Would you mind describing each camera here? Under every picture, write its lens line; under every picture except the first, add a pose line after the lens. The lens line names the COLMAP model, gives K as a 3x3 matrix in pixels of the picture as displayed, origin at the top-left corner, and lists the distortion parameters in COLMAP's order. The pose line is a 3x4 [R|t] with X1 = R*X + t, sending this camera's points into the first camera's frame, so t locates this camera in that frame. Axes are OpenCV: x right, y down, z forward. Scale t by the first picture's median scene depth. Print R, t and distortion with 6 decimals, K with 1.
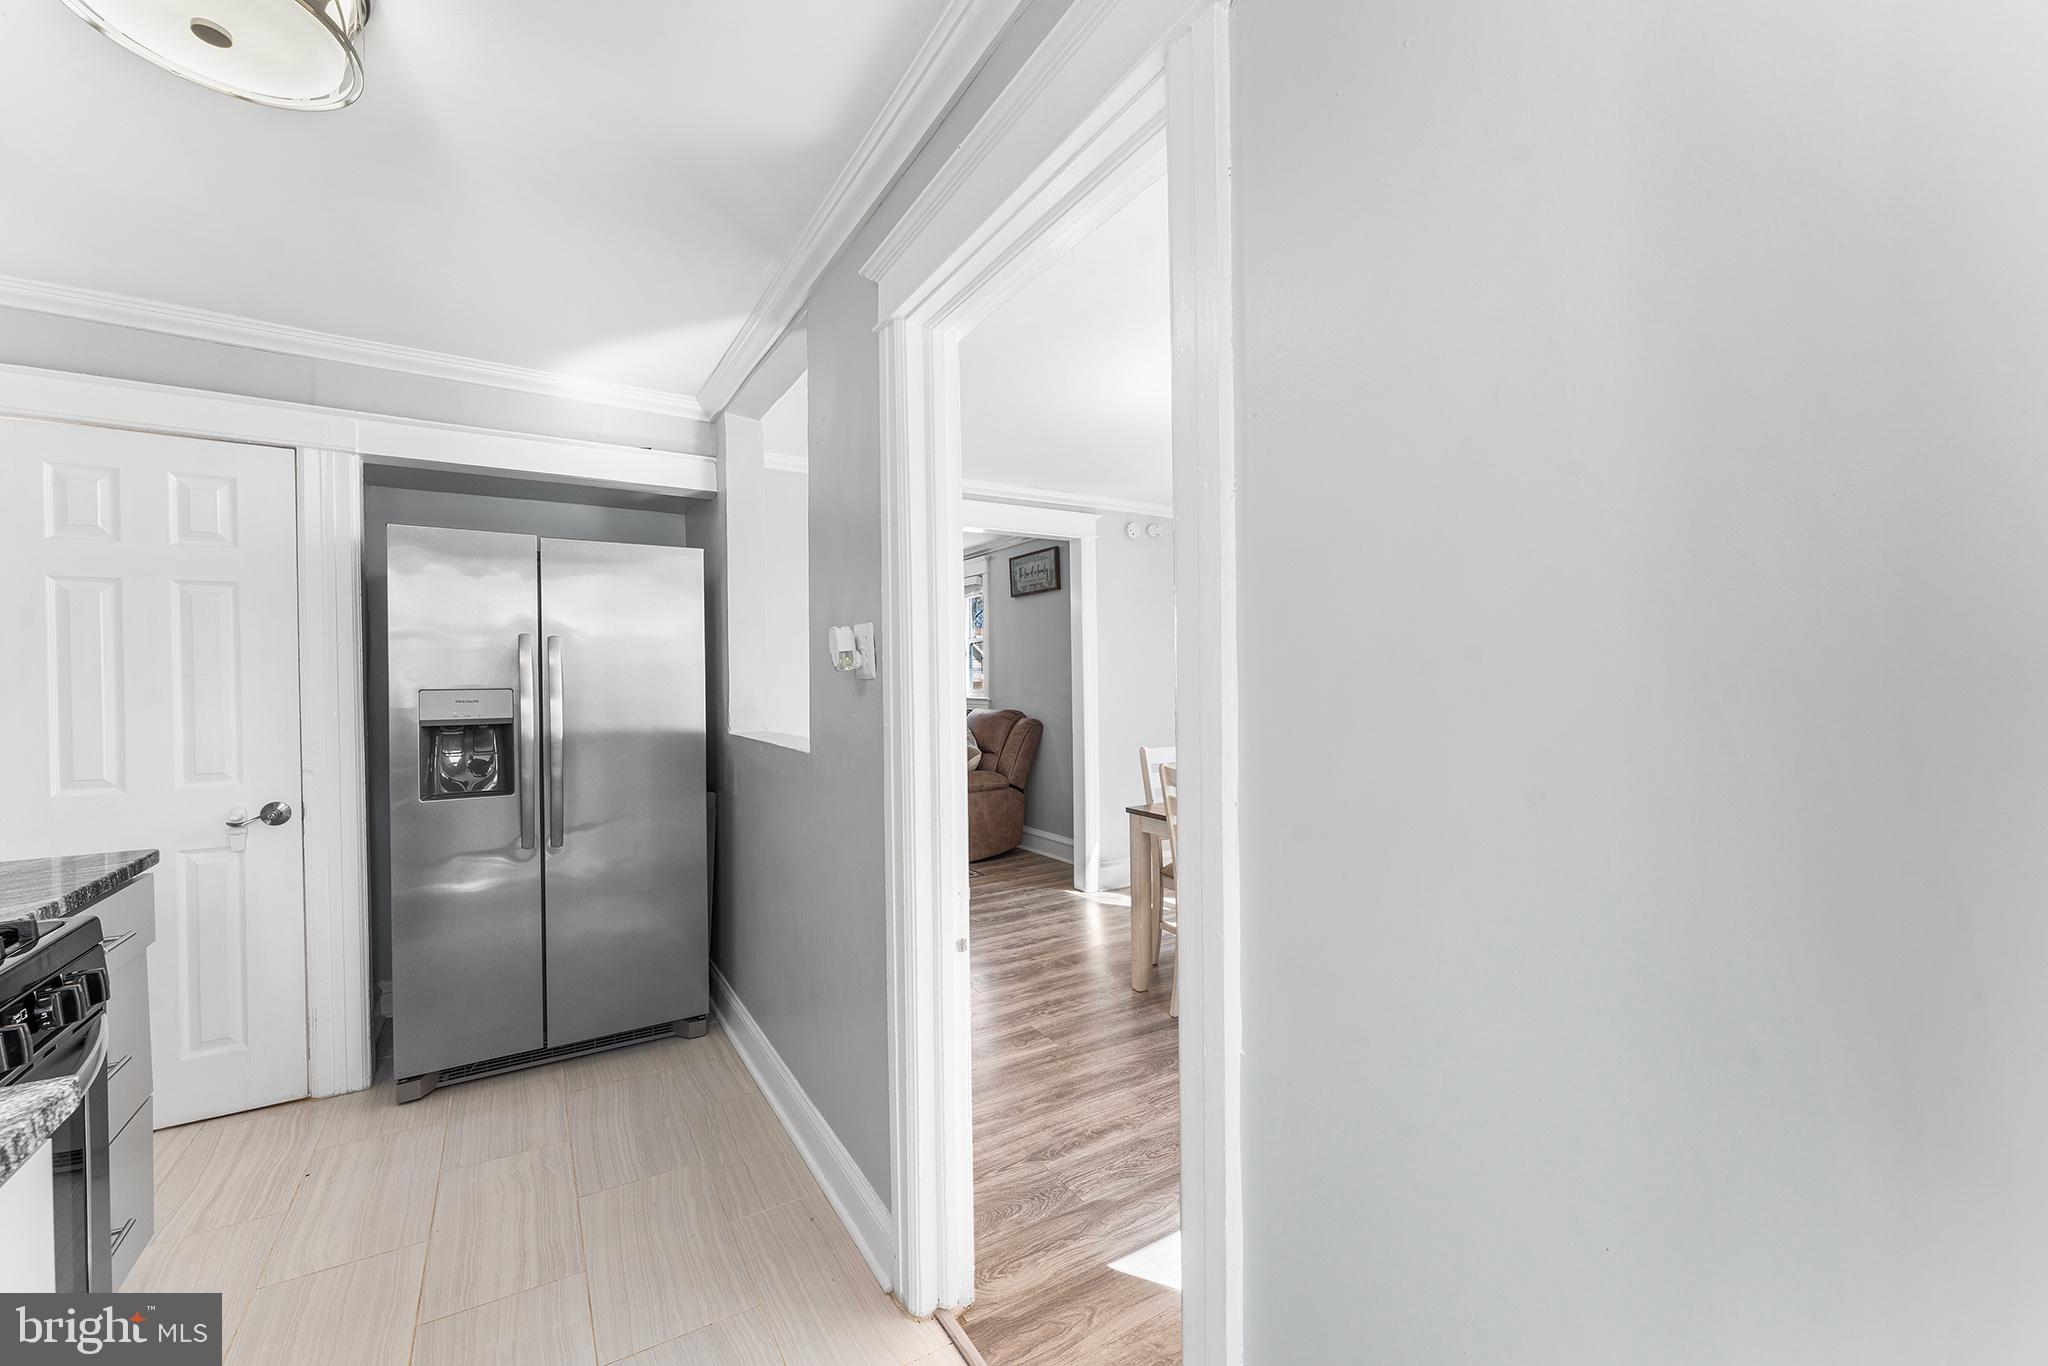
lens RADIAL K [[815.6, 0, 1024.0], [0, 815.6, 683.0], [0, 0, 1]] dist [-0.000404, -0.000405]
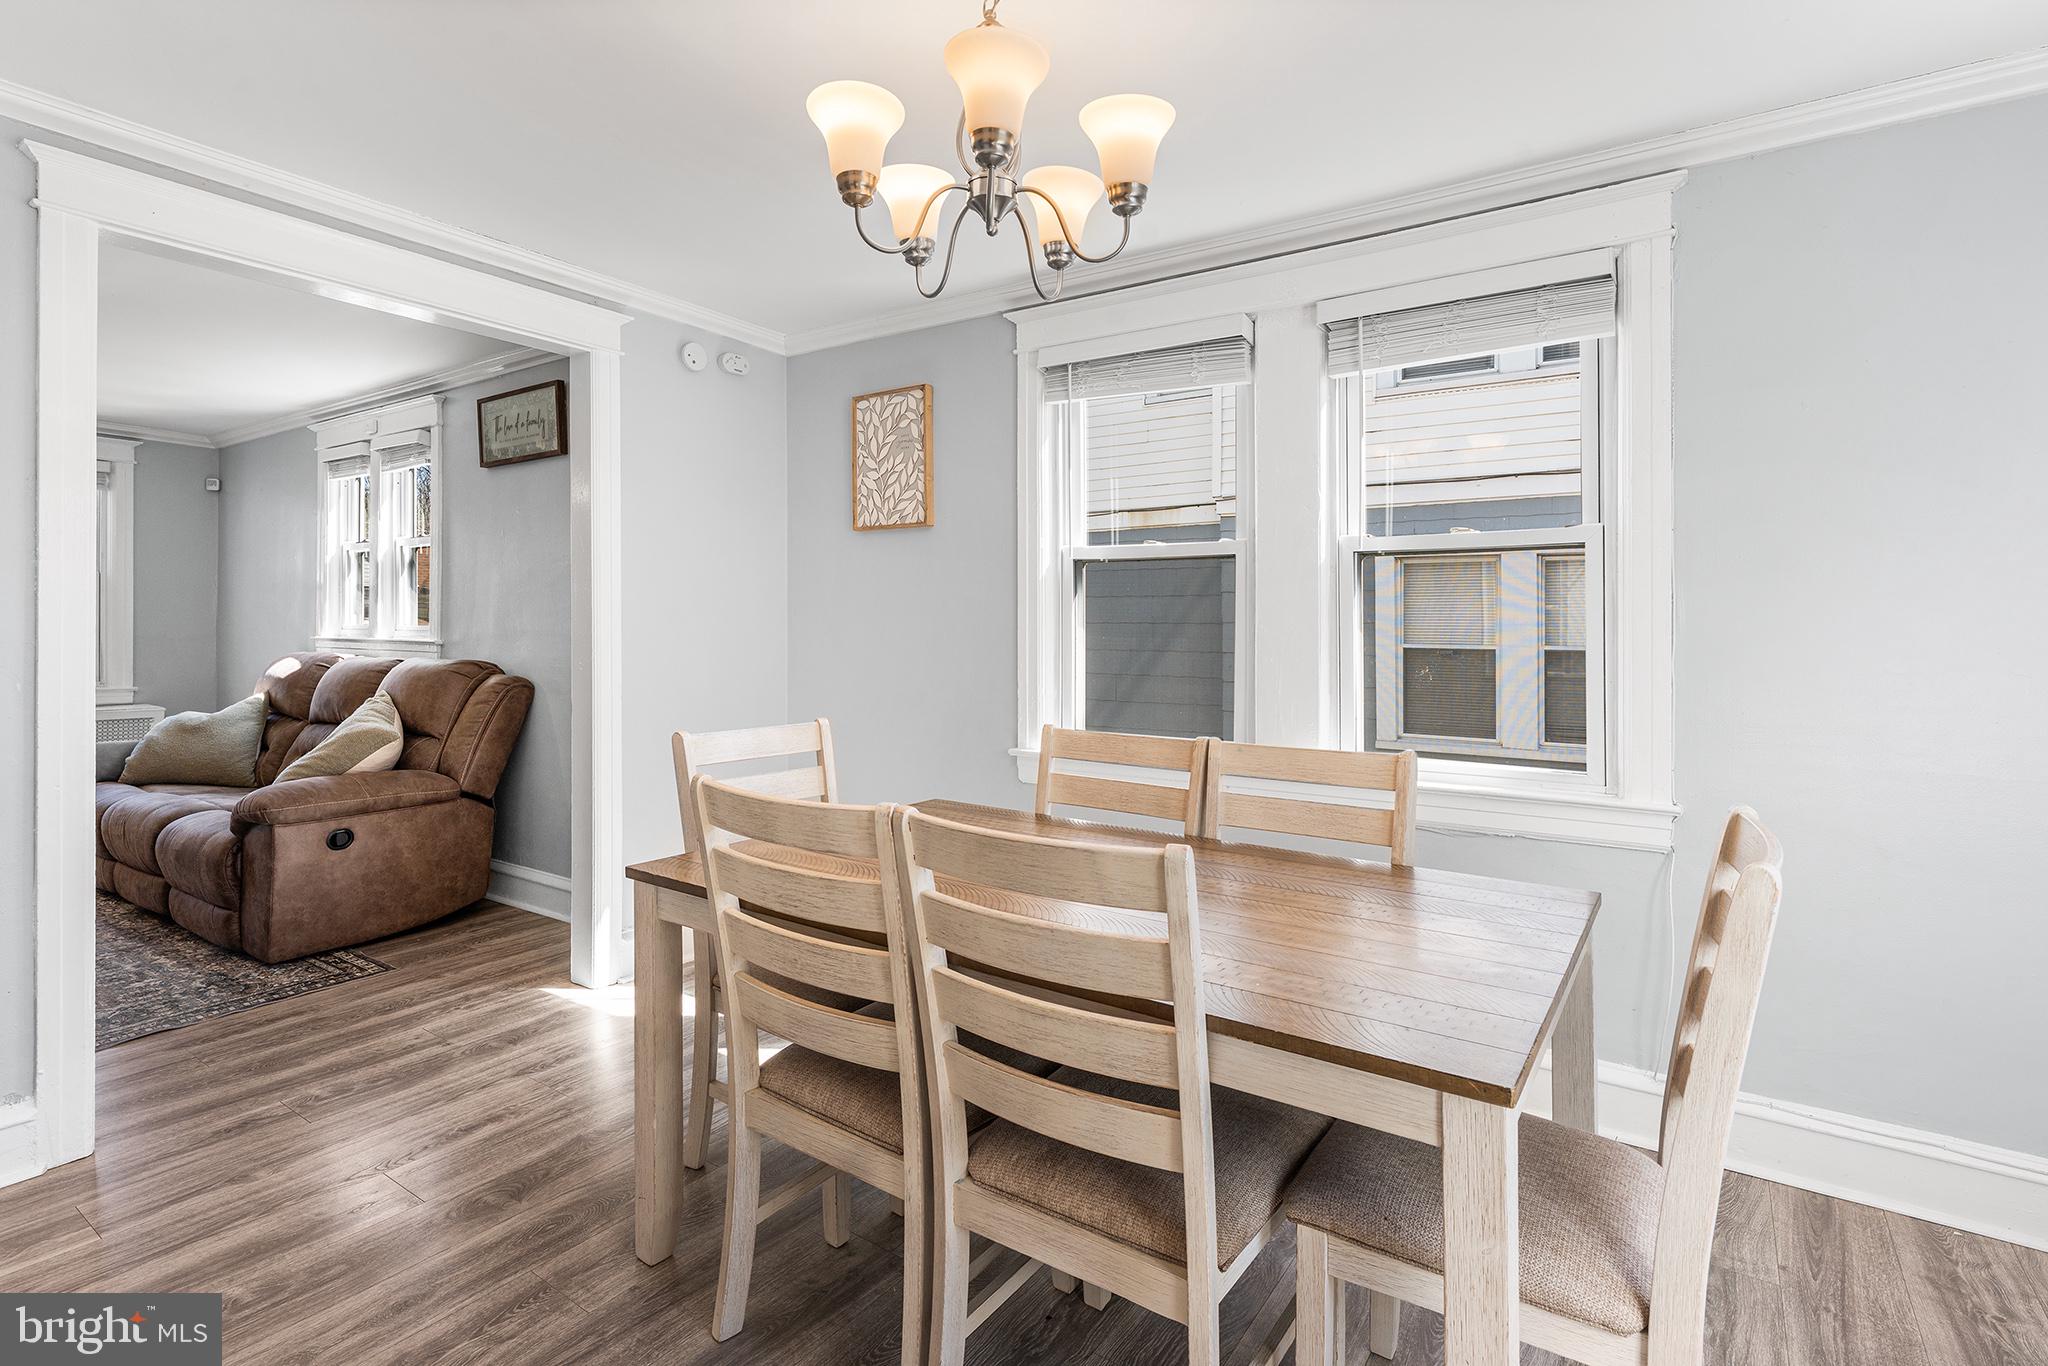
lens RADIAL K [[929.7, 0, 1031.3], [0, 929.7, 661.9], [0, 0, 1]] dist [-0.000175, -0.000210]
pose [[0.903070, 0.008933, 0.429401, 0.154501], [-0.020384, 0.999549, 0.022075, 0.030485], [-0.429010, -0.028688, 0.902844, 0.643216]]
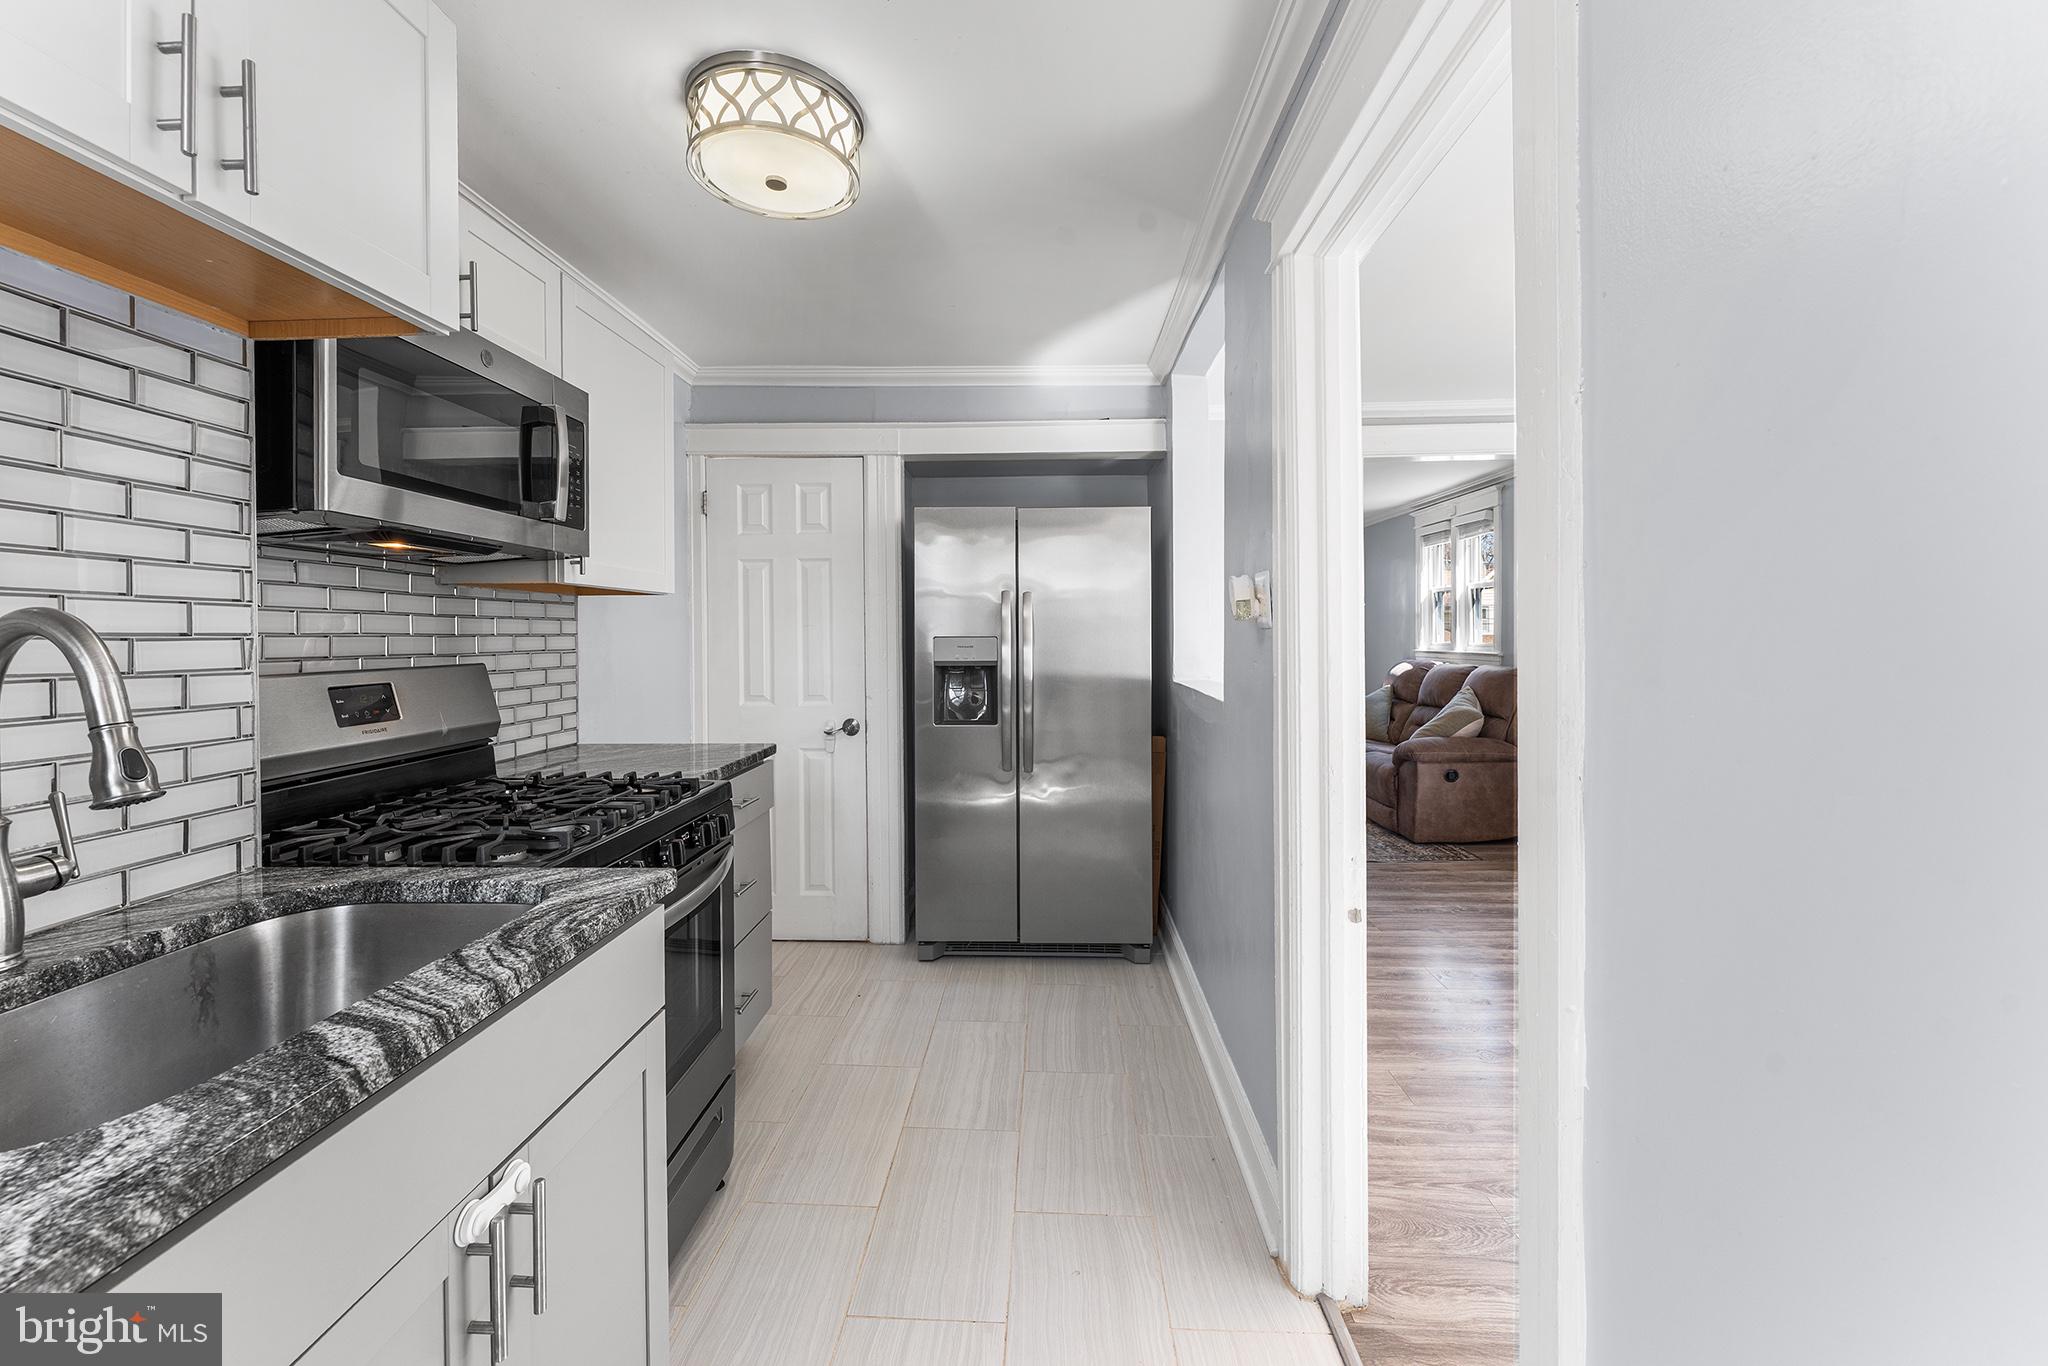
lens RADIAL K [[839.5, 0, 1023.0], [0, 839.5, 638.9], [0, 0, 1]] dist [0.001887, -0.000604]
pose [[0.830071, 0.008288, -0.557595, 0.091168], [-0.005676, 0.999963, 0.006413, 0.002267], [0.557628, -0.002158, 0.830088, -0.000973]]
